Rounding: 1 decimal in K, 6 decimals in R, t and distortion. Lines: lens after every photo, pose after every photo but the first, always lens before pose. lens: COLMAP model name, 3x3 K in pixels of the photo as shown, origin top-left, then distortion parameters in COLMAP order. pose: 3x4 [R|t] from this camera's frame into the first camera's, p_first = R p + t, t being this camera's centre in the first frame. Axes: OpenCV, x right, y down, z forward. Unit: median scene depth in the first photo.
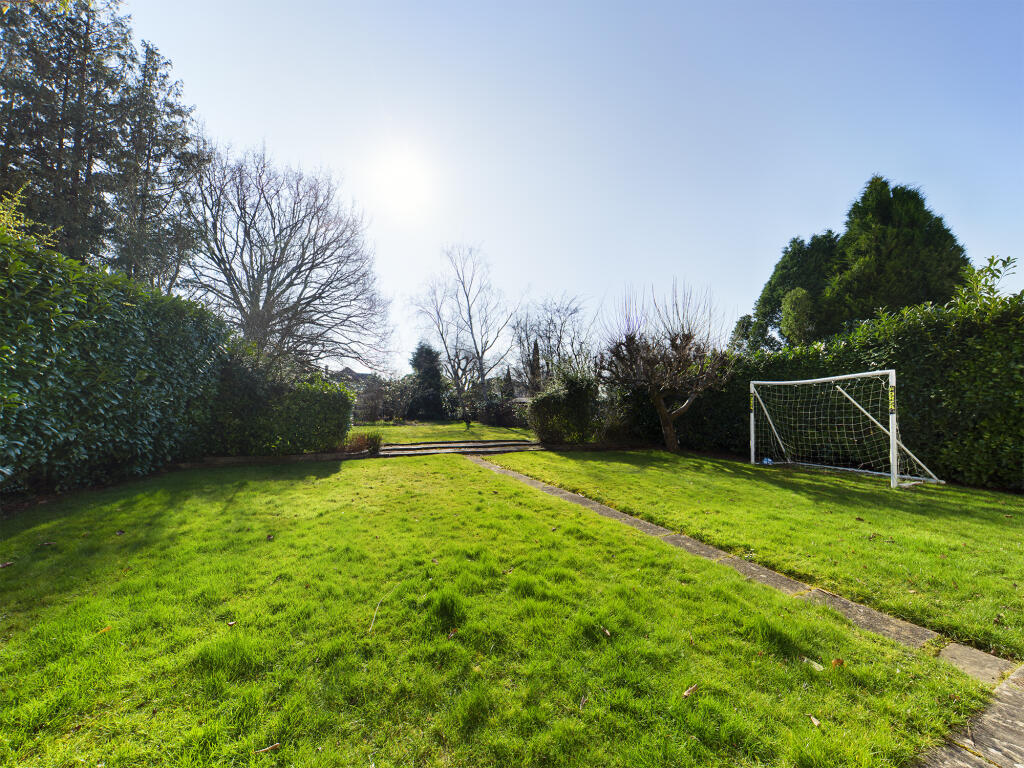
lens RADIAL K [[368.9, 0, 512.0], [0, 368.9, 384.0], [0, 0, 1]] dist [-0.002862, 0.000021]
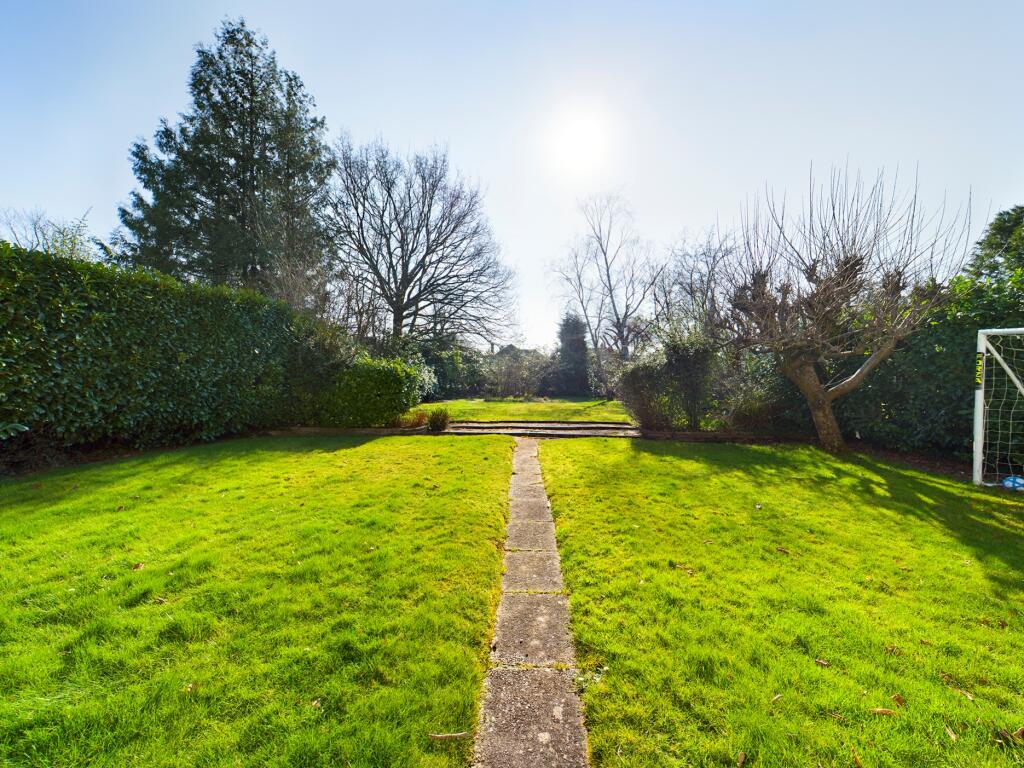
lens RADIAL K [[397.0, 0, 512.0], [0, 397.0, 384.0], [0, 0, 1]] dist [-0.000613, 0.000026]
pose [[0.899114, -0.002636, -0.437706, 0.214567], [0.030820, 0.997881, 0.057301, 0.012039], [0.436627, -0.065011, 0.897290, 0.139642]]
